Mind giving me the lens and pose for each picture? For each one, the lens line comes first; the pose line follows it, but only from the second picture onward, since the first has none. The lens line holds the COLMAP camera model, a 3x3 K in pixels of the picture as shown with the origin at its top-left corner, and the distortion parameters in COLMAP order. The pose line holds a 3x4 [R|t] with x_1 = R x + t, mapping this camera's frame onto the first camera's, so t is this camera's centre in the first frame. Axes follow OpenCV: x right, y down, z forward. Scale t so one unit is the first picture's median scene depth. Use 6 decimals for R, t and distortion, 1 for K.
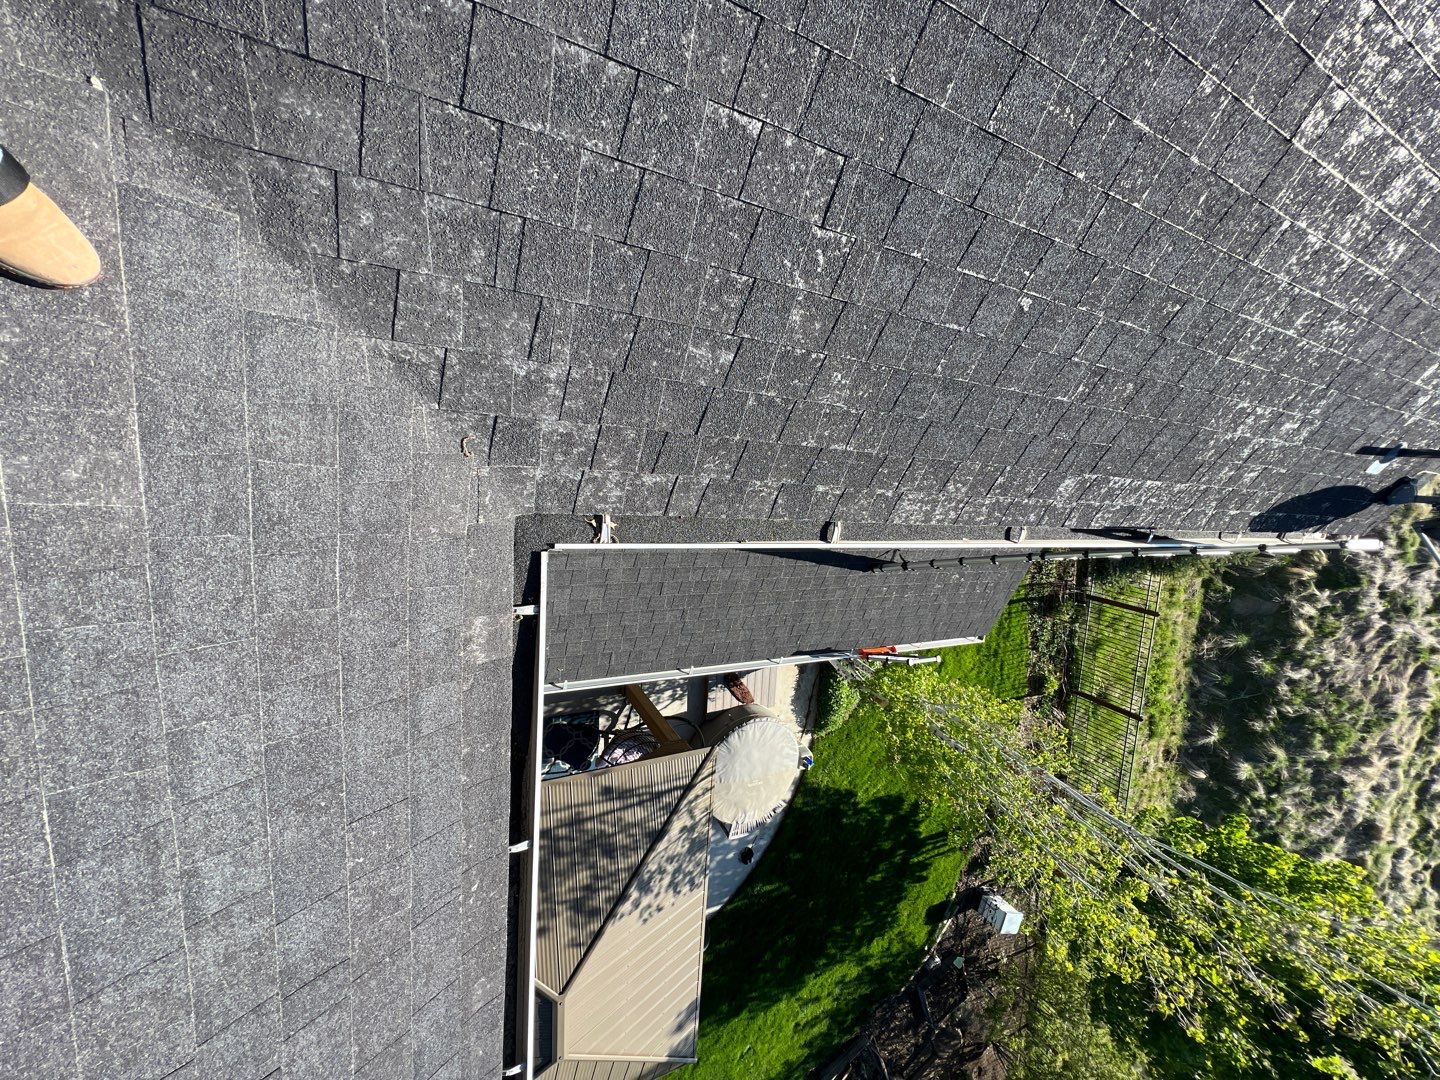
lens RADIAL K [[577.4, 0, 719.7], [0, 577.4, 542.4], [0, 0, 1]] dist [0.000397, -0.000017]
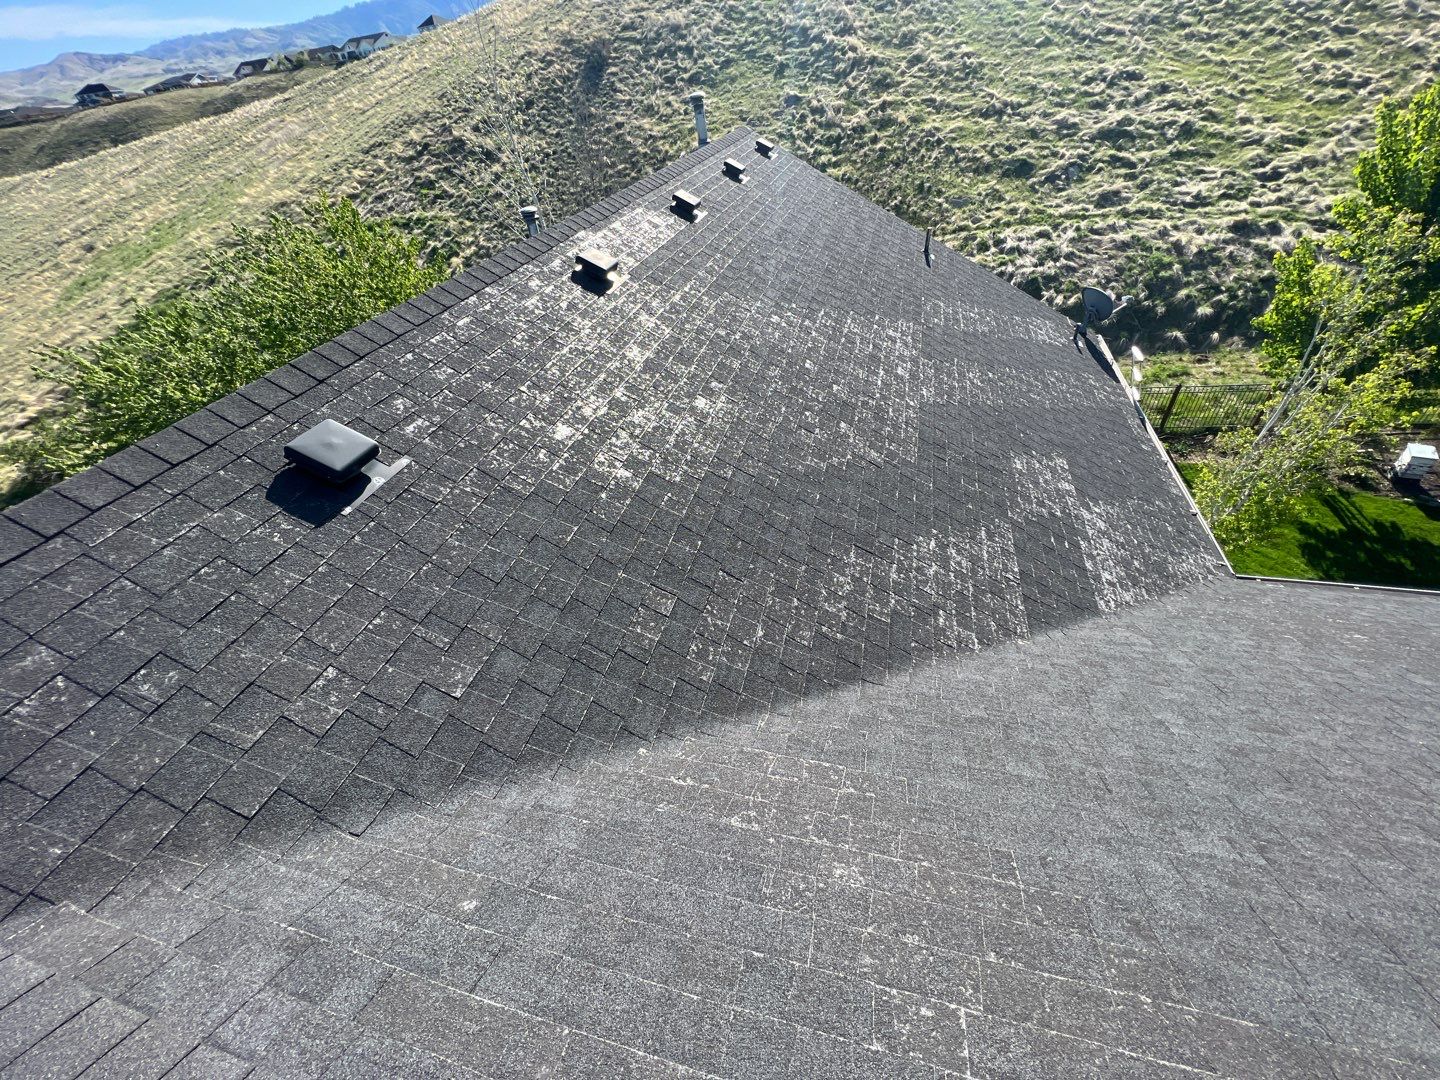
lens RADIAL K [[577.4, 0, 719.5], [0, 577.4, 540.6], [0, 0, 1]] dist [0.000397, -0.000017]
pose [[0.101411, -0.921827, 0.374101, -0.168344], [0.924063, -0.052022, -0.378683, -0.148431], [0.368542, 0.384095, 0.846550, -0.306100]]
